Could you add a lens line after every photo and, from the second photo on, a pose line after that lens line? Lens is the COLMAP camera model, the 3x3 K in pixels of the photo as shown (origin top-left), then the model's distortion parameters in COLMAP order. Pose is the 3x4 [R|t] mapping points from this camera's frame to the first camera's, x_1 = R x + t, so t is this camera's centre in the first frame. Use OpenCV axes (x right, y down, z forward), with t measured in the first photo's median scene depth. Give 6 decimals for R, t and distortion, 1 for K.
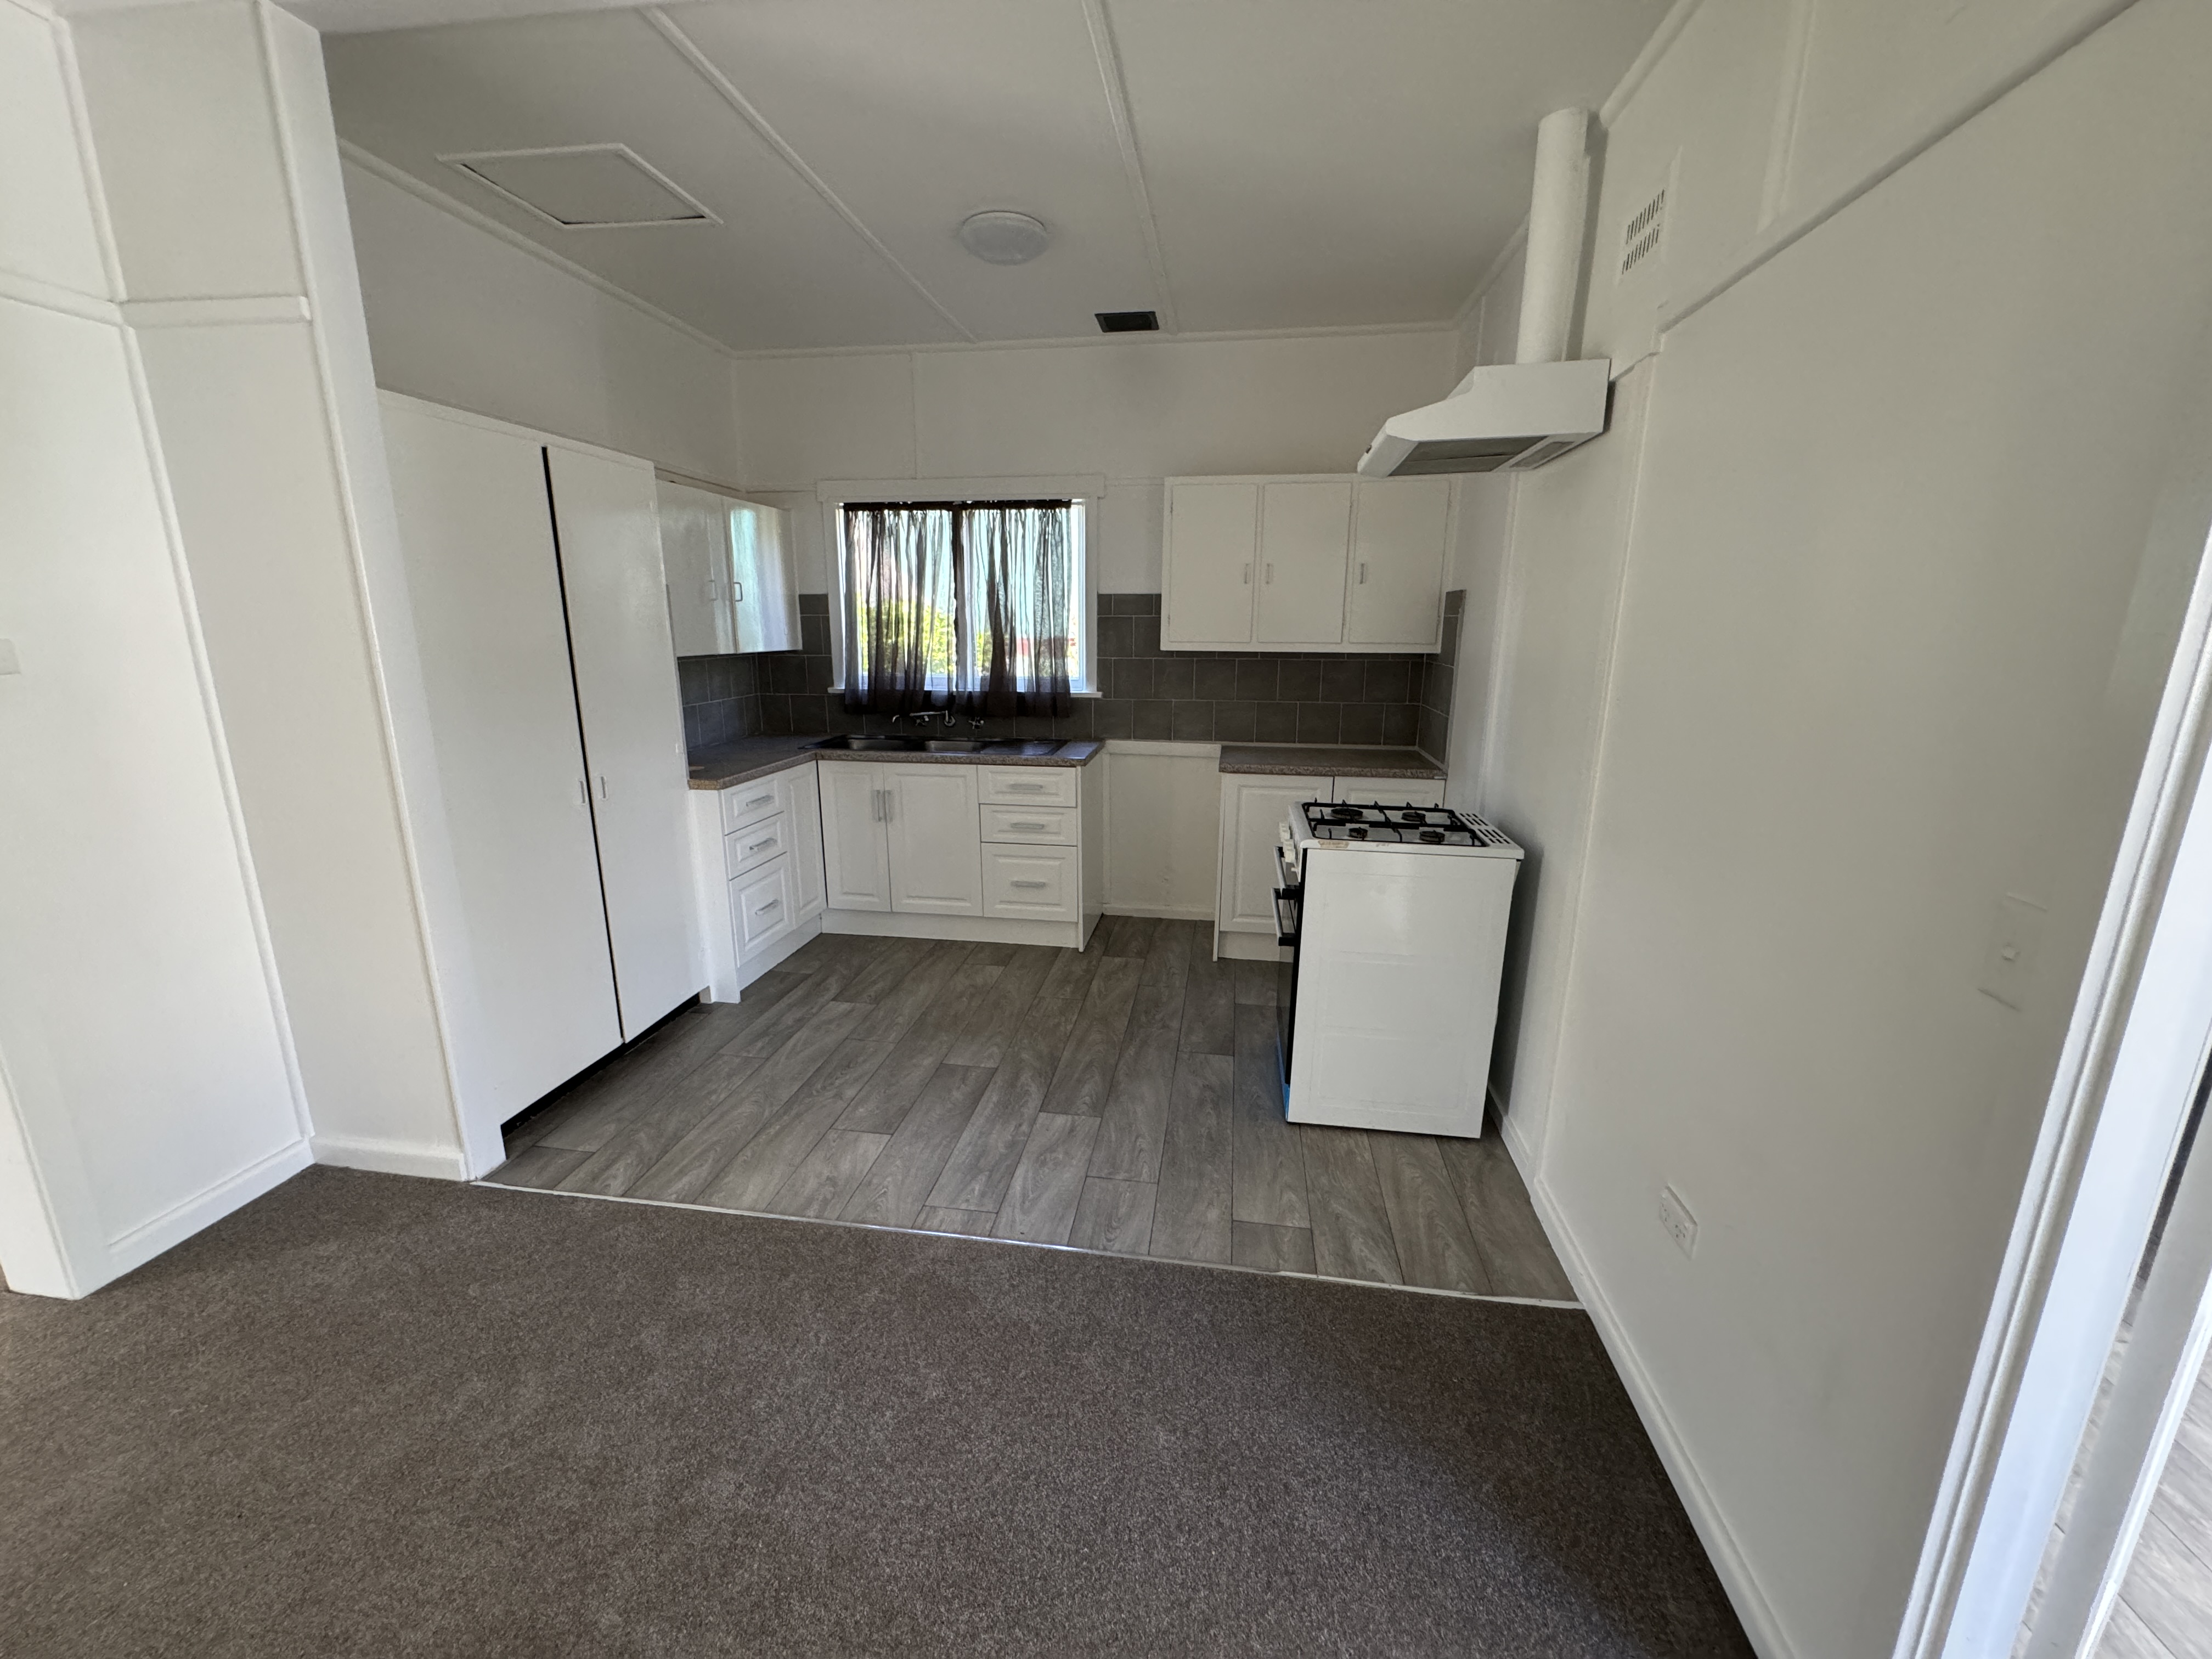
lens RADIAL K [[885.6, 0, 1106.6], [0, 885.6, 824.7], [0, 0, 1]] dist [-0.003011, 0.000786]
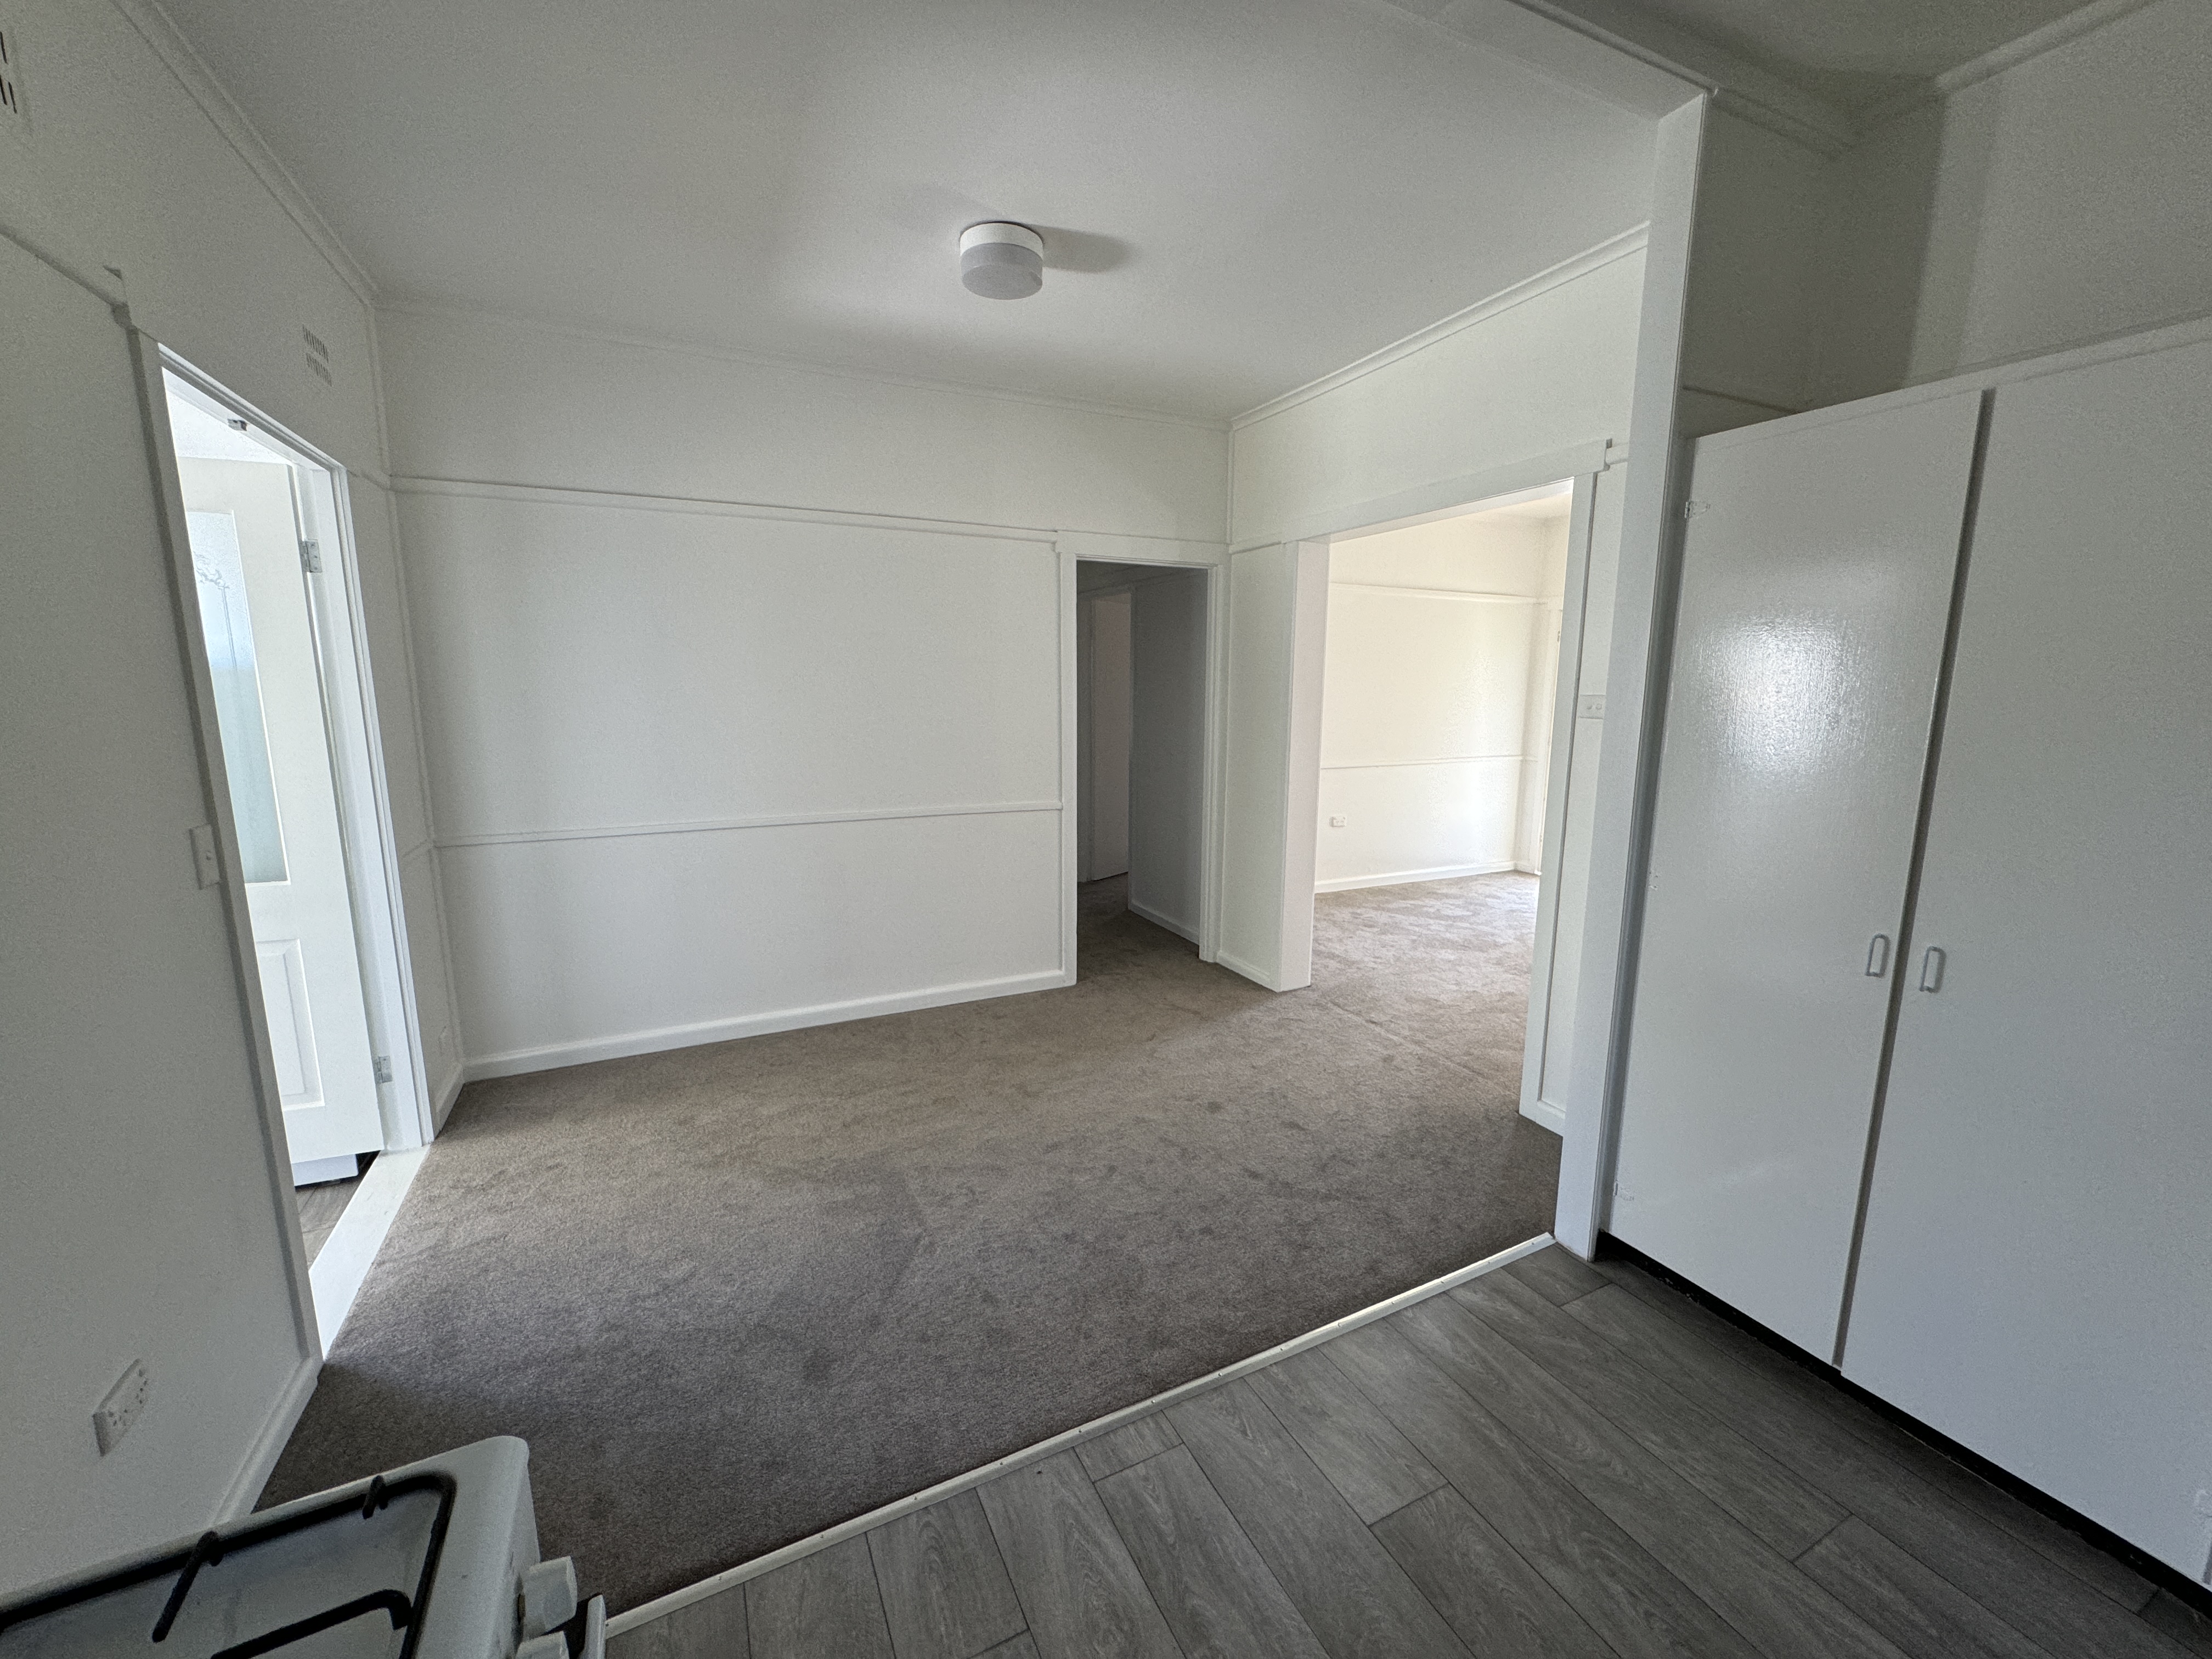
lens RADIAL K [[885.6, 0, 1109.6], [0, 885.6, 826.7], [0, 0, 1]] dist [-0.003011, 0.000786]
pose [[-0.822316, 0.084584, -0.562710, 0.138647], [-0.136631, 0.930611, 0.339551, -0.188407], [0.552384, 0.356101, -0.753700, 0.830812]]
